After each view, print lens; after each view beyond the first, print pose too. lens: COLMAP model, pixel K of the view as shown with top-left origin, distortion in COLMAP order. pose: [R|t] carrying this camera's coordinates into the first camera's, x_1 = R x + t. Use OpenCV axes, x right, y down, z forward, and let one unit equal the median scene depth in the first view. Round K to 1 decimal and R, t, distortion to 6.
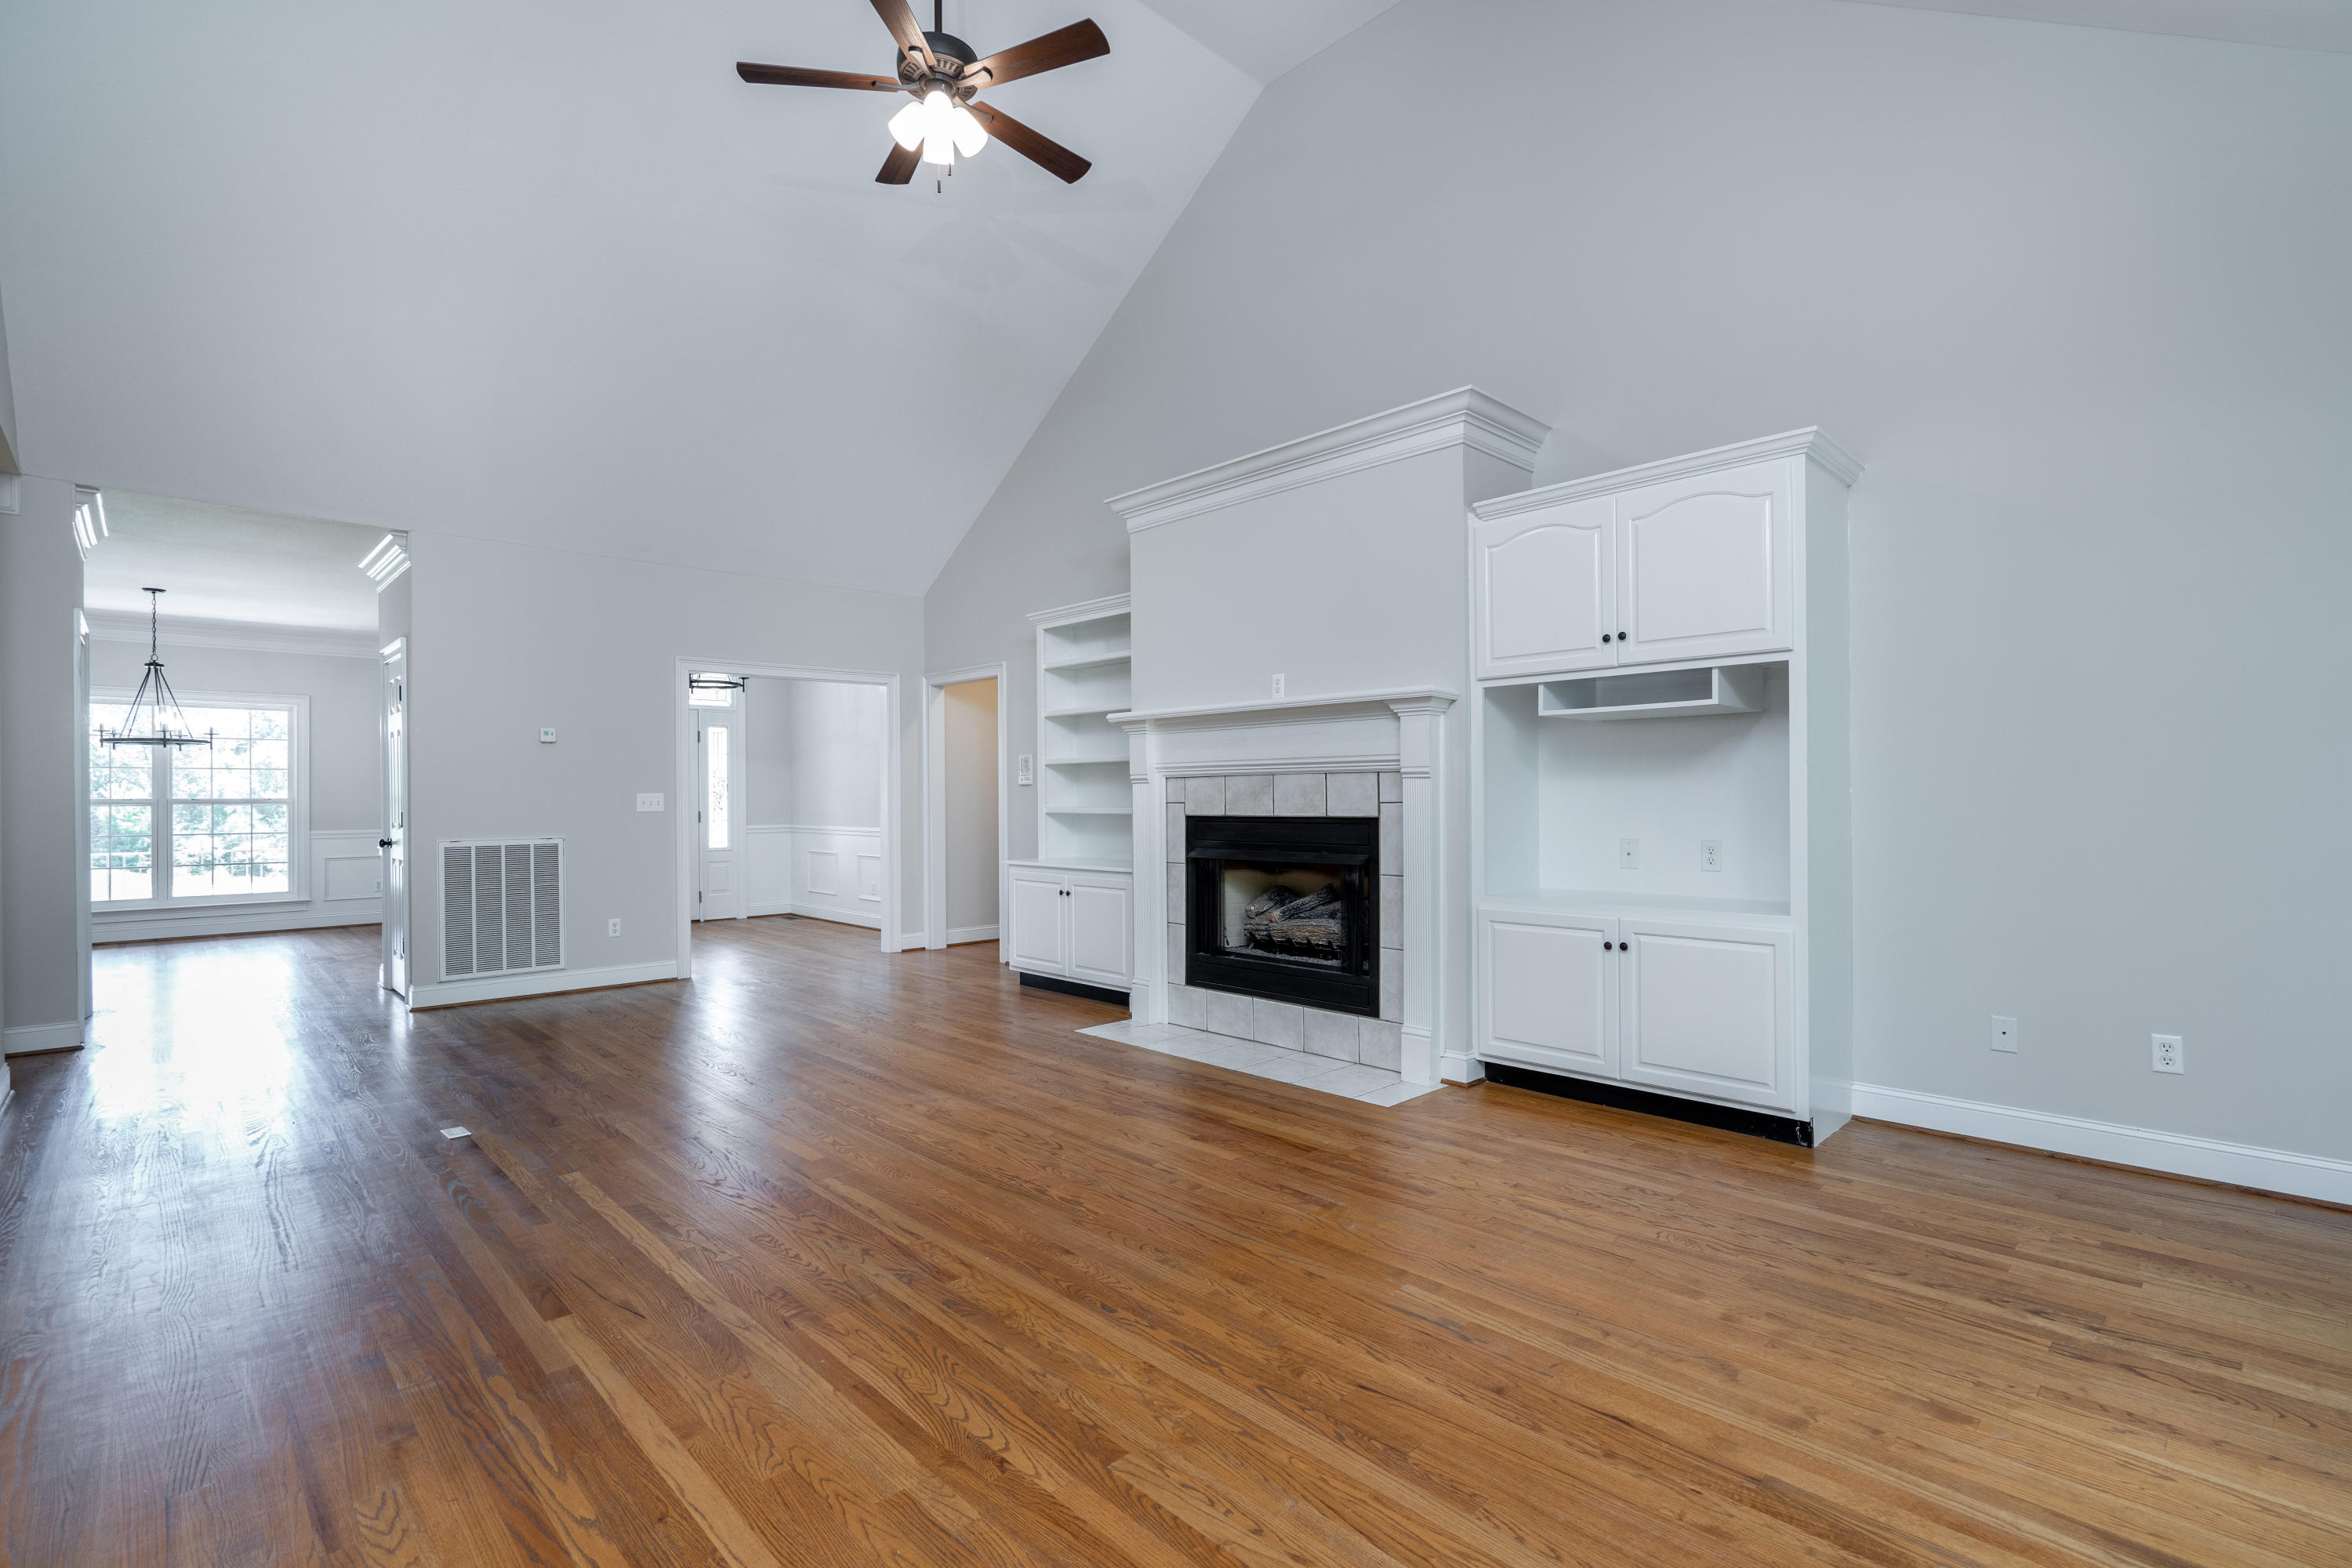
lens RADIAL K [[1060.5, 0, 1179.9], [0, 1060.5, 797.7], [0, 0, 1]] dist [-0.009434, 0.000505]
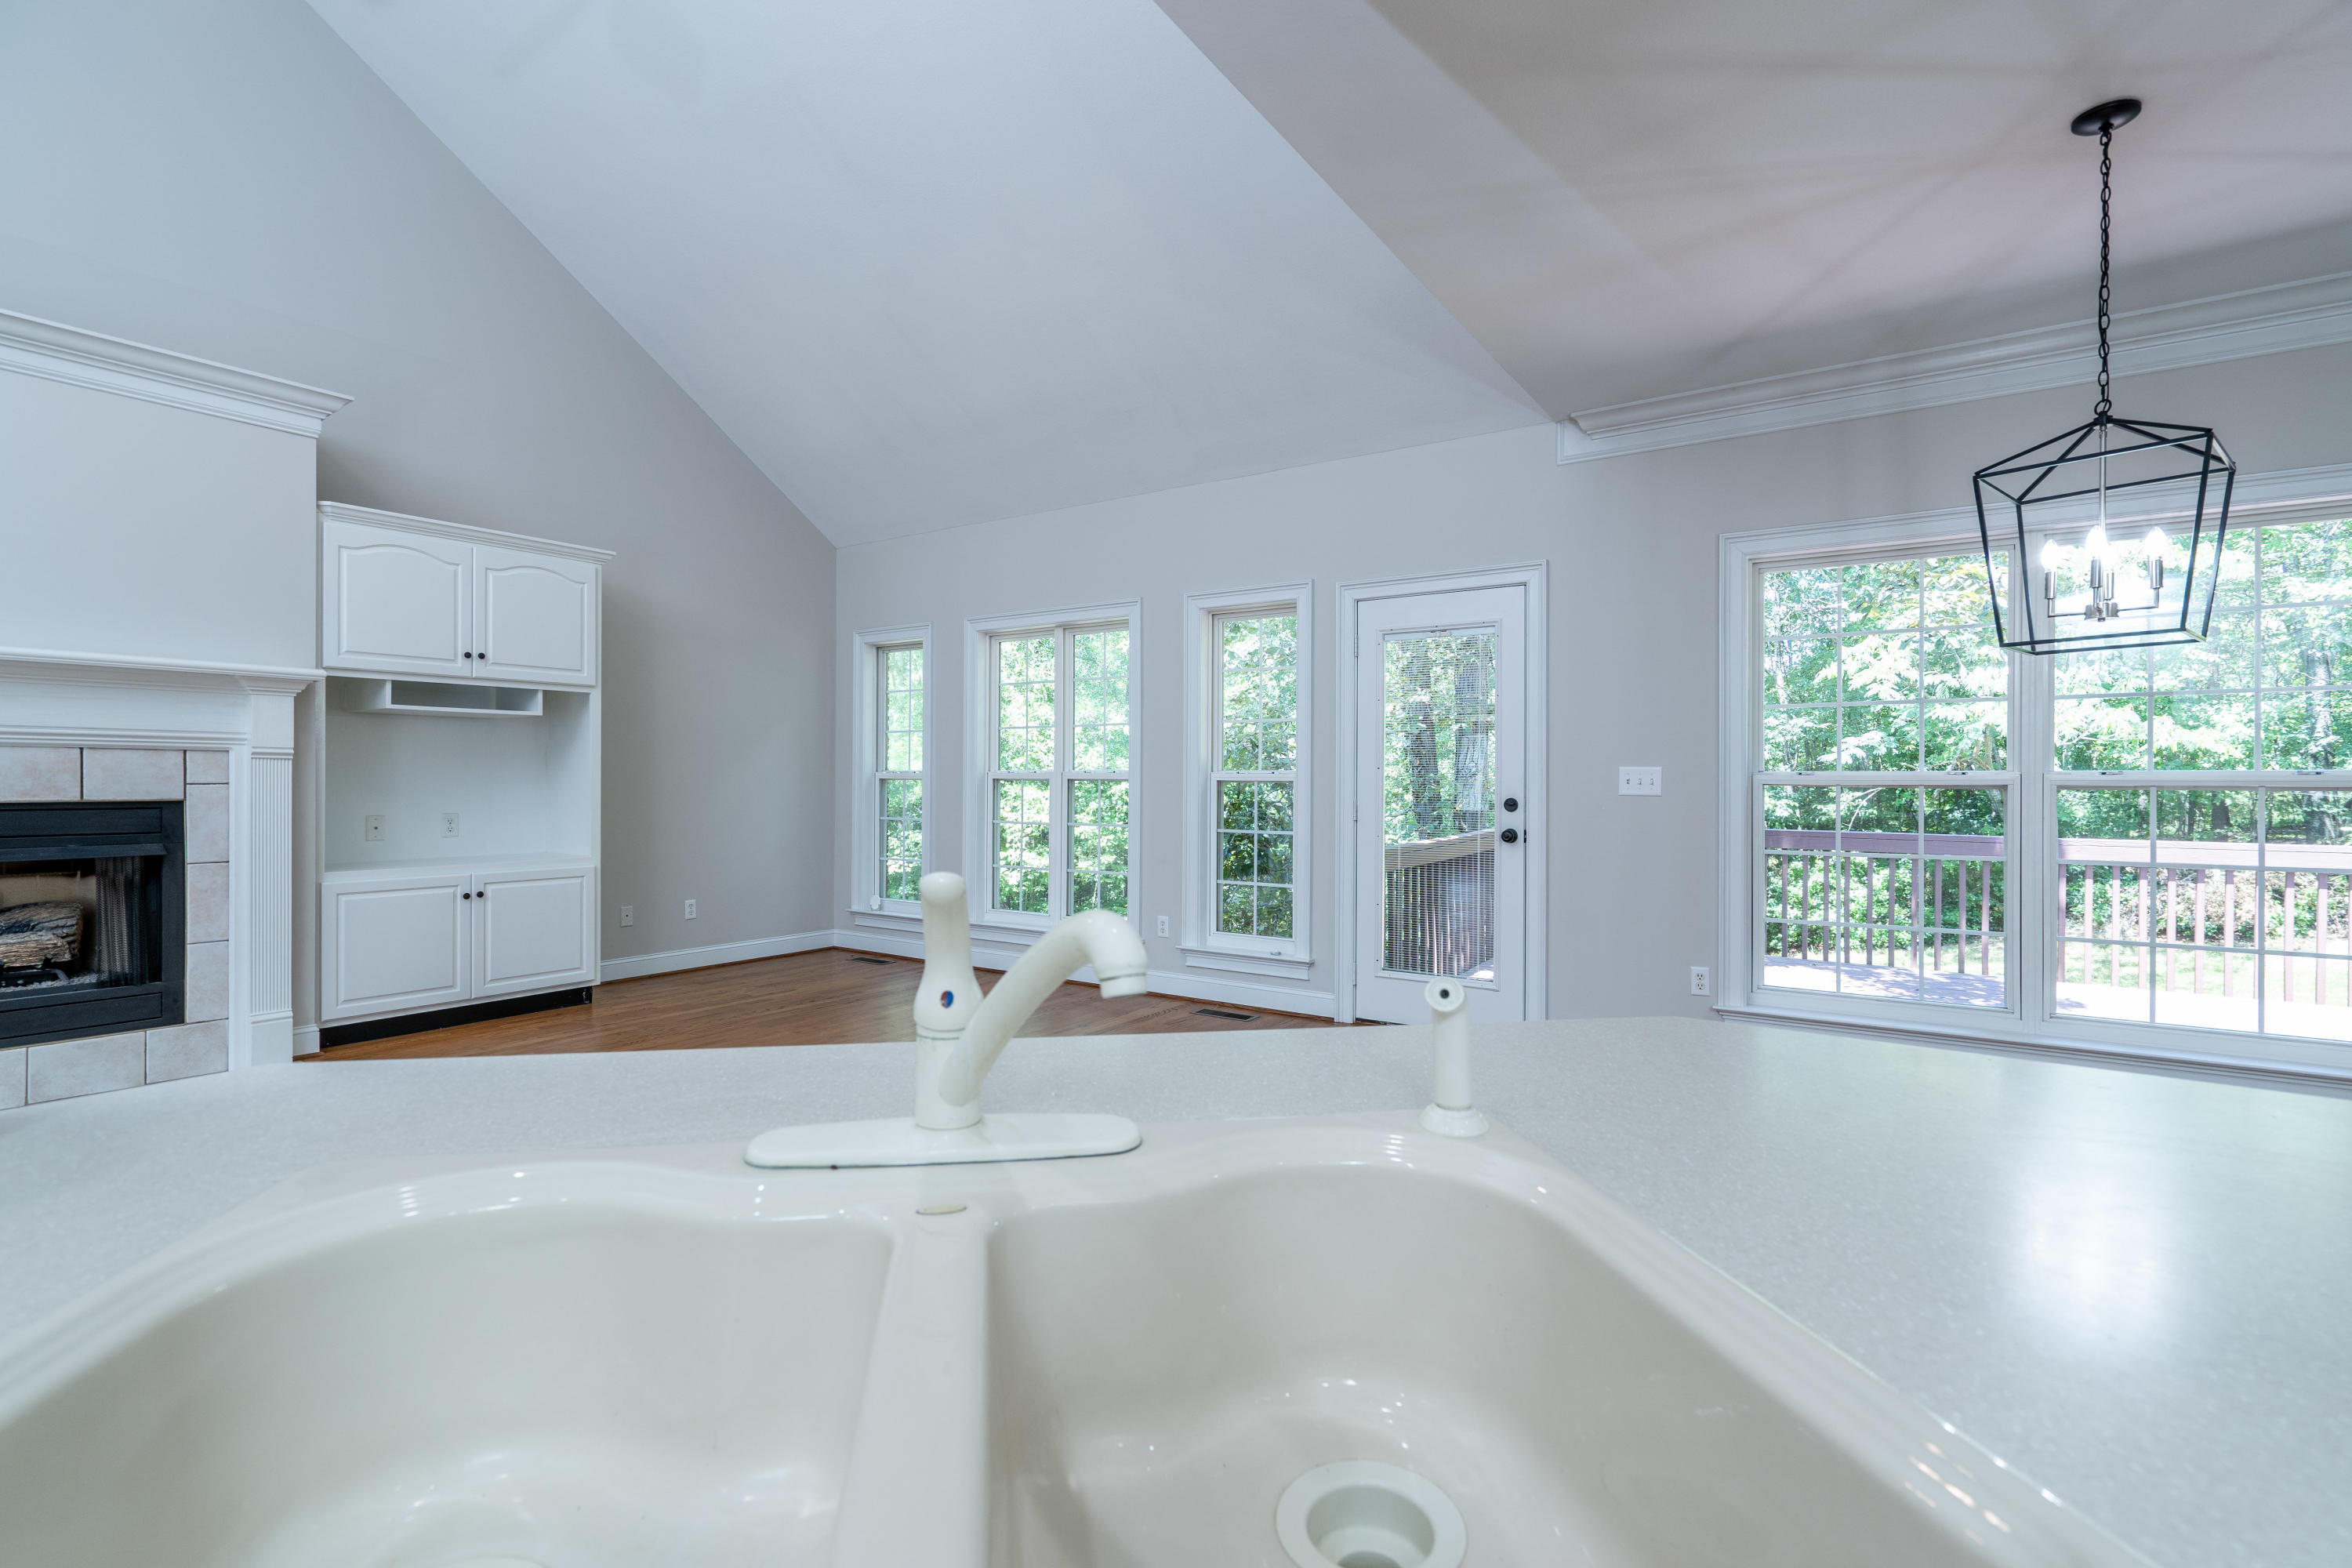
lens RADIAL K [[1060.5, 0, 1184.0], [0, 1060.5, 779.8], [0, 0, 1]] dist [-0.009434, 0.000505]
pose [[-0.194341, 0.005900, 0.980916, -0.831925], [-0.002039, 0.999977, -0.006419, 0.004924], [-0.980932, -0.003247, -0.194324, 0.327068]]
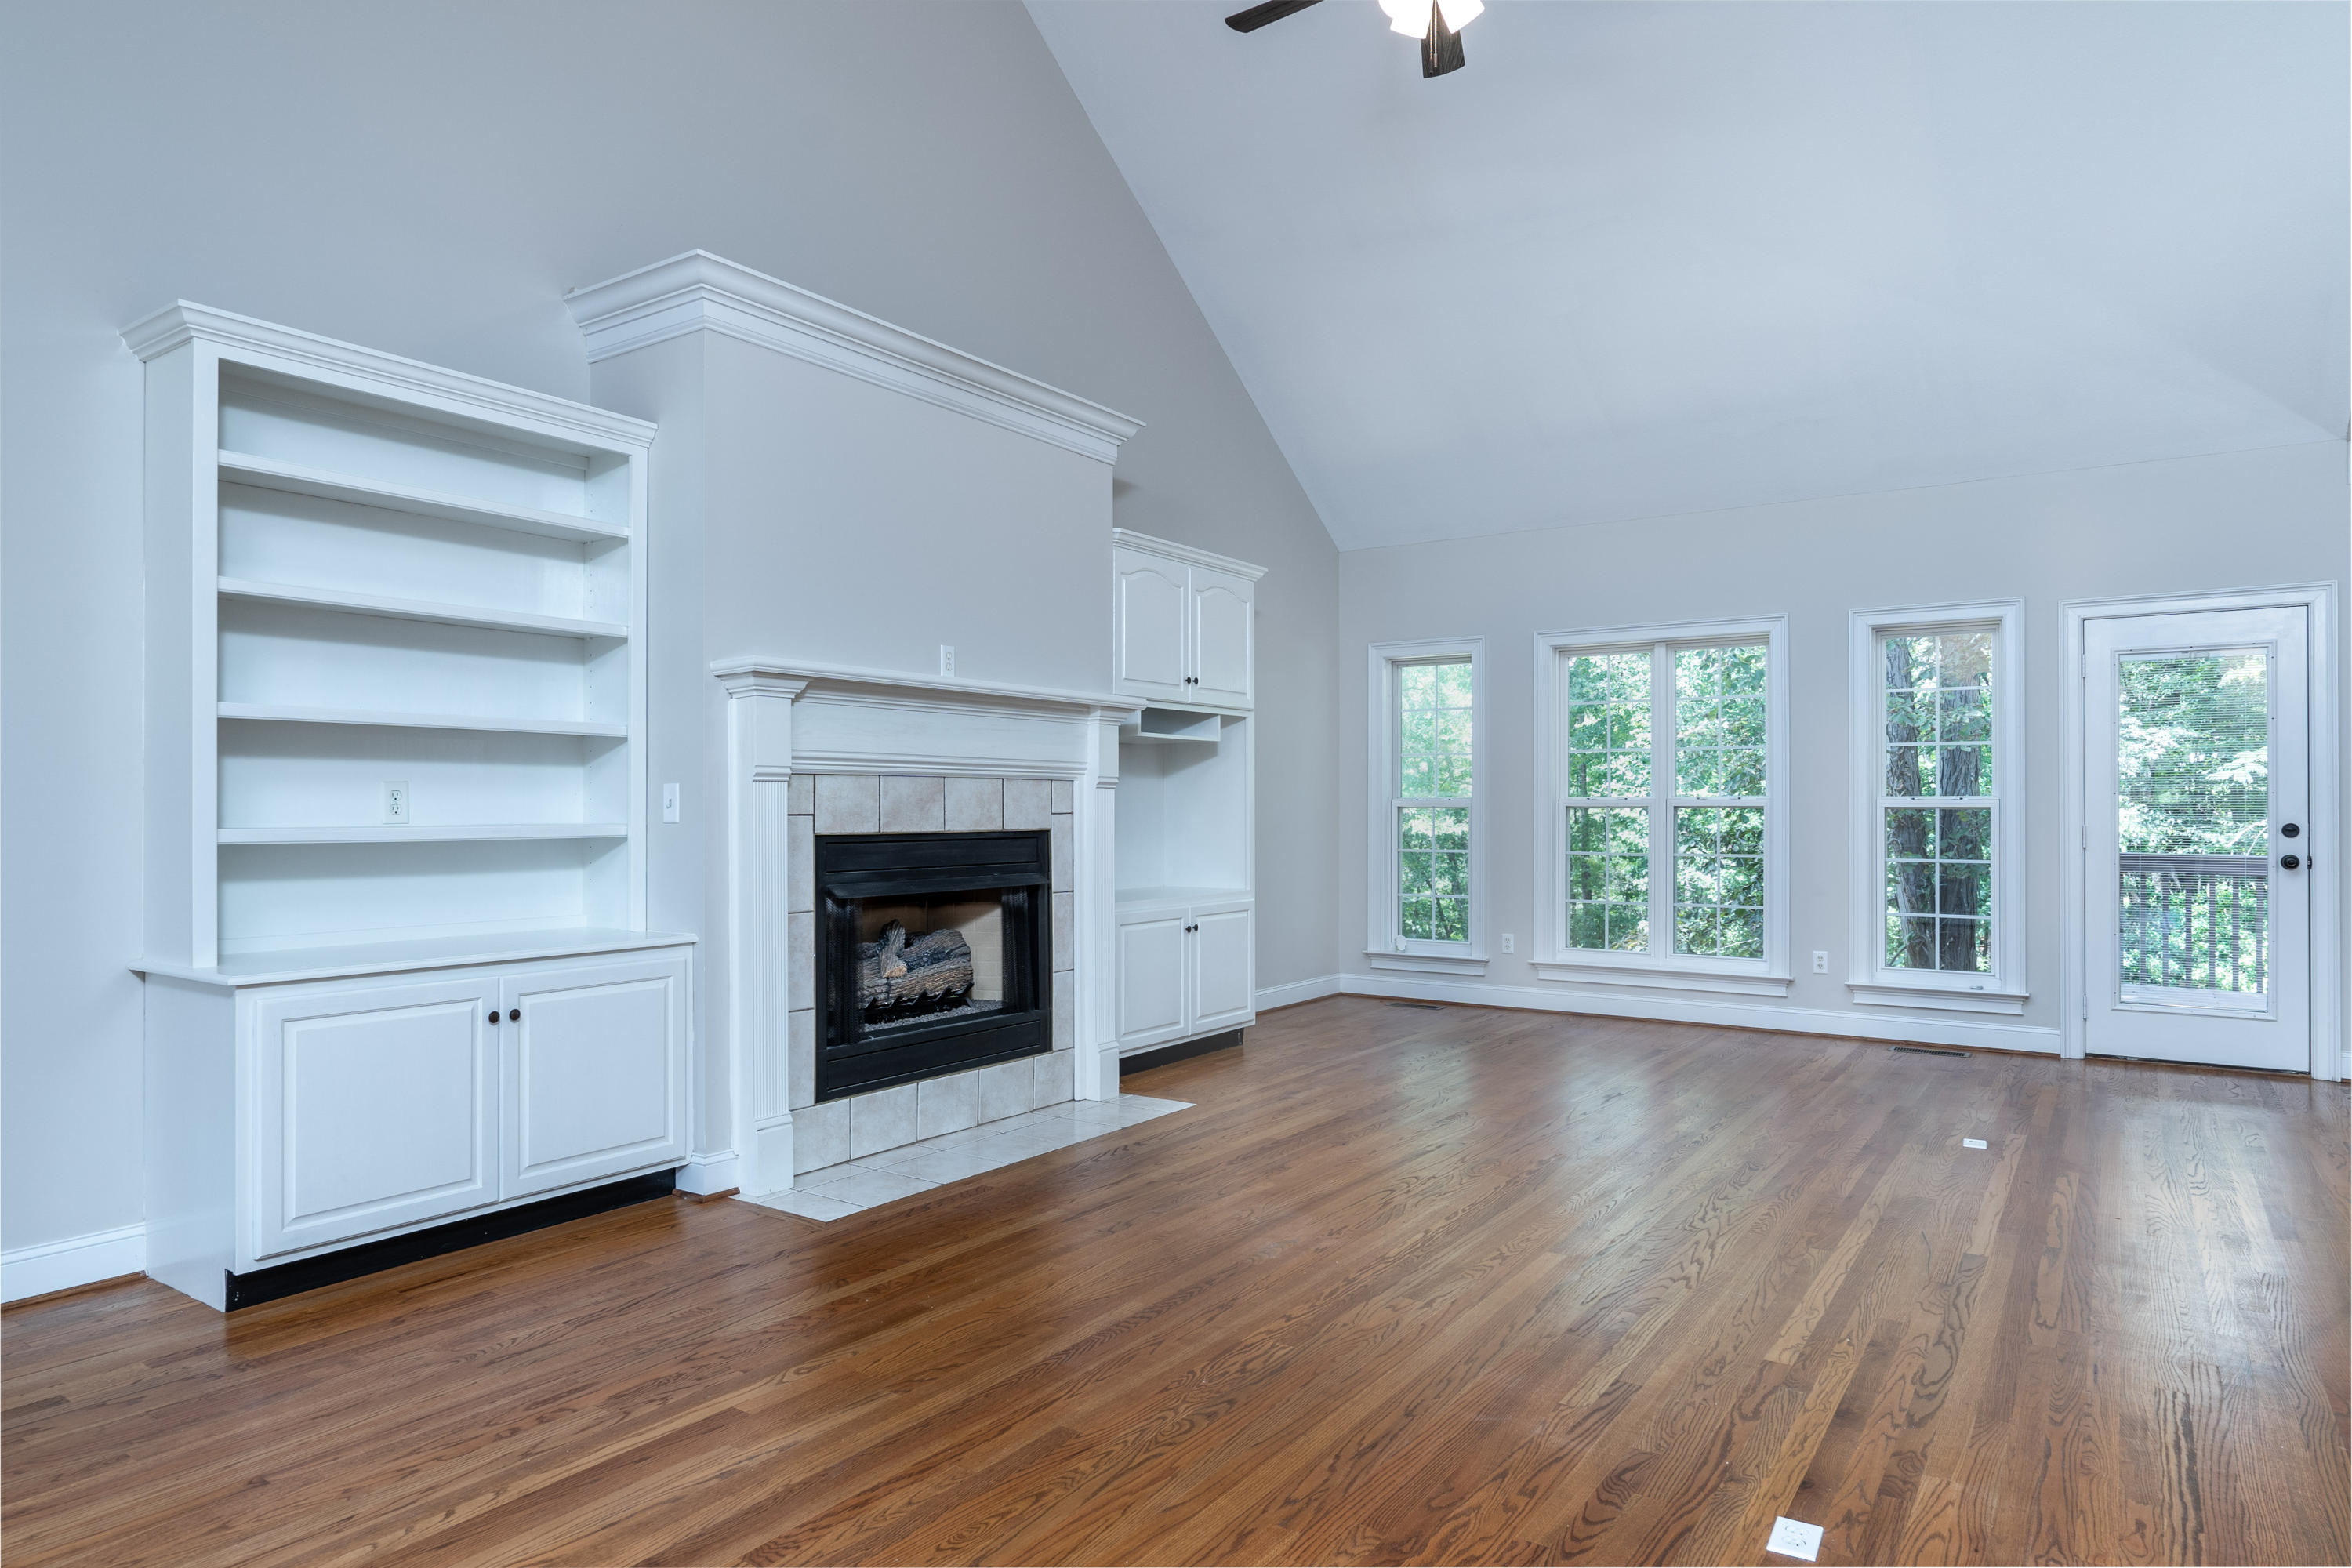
lens RADIAL K [[1400.9, 0, 1146.1], [0, 1400.9, 795.9], [0, 0, 1]] dist [-0.009664, 0.002487]
pose [[-0.185894, 0.014526, 0.982463, -0.979764], [0.001664, 0.999894, -0.014469, 0.006738], [-0.982568, -0.001055, -0.185898, 1.107202]]
